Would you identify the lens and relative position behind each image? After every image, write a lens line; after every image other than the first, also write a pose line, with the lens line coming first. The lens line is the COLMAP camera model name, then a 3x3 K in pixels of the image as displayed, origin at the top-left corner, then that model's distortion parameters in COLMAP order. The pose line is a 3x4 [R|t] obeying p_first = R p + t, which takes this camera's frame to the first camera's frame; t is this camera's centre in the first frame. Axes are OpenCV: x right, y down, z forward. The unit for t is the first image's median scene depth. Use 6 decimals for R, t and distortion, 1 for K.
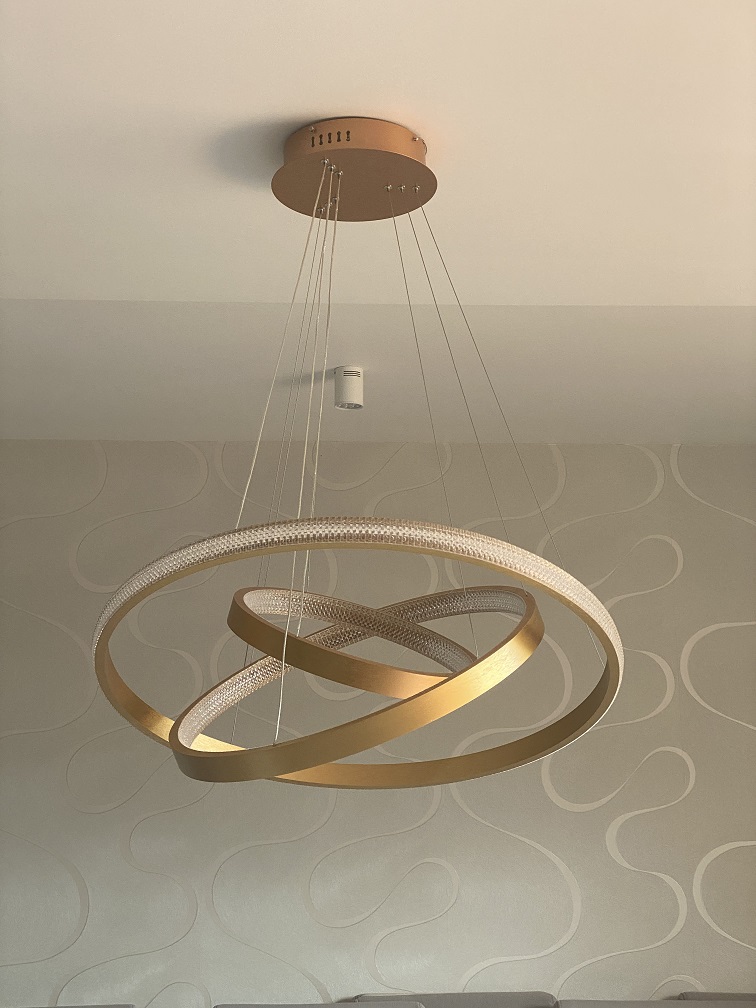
lens RADIAL K [[1526.7, 0, 371.5], [0, 1526.7, 494.7], [0, 0, 1]] dist [0.045159, 0.000000]
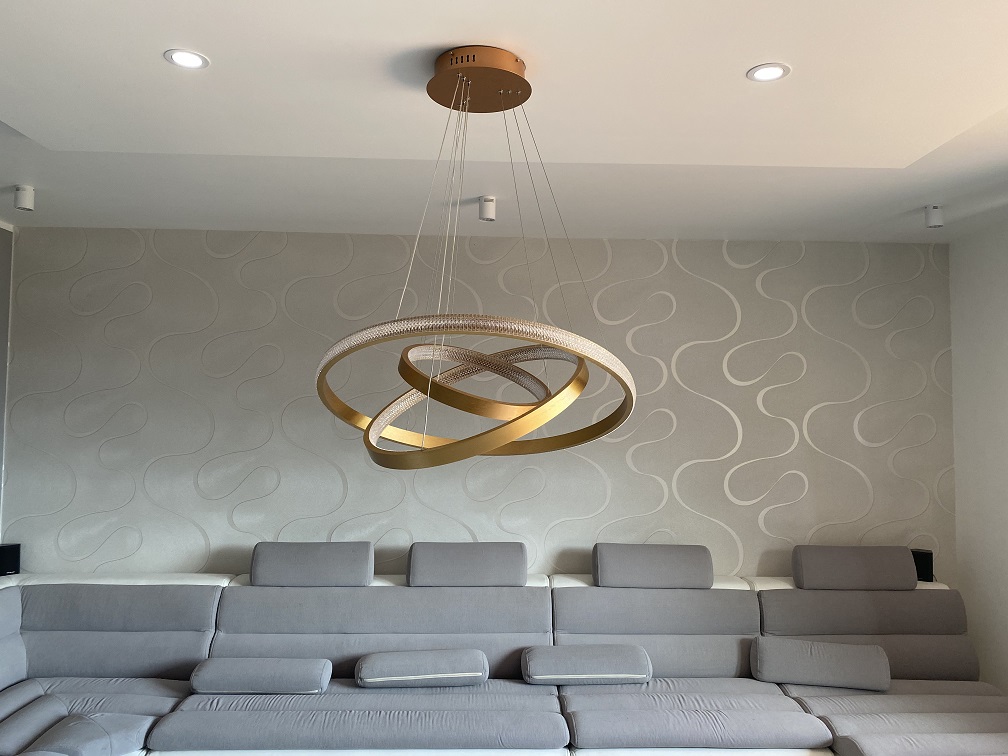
lens RADIAL K [[774.8, 0, 502.2], [0, 774.8, 375.4], [0, 0, 1]] dist [0.024033, -0.034804]
pose [[0.999750, 0.015039, -0.016572, 0.019896], [-0.012089, 0.986118, 0.165605, -0.029504], [0.018833, -0.165363, 0.986053, 0.104093]]
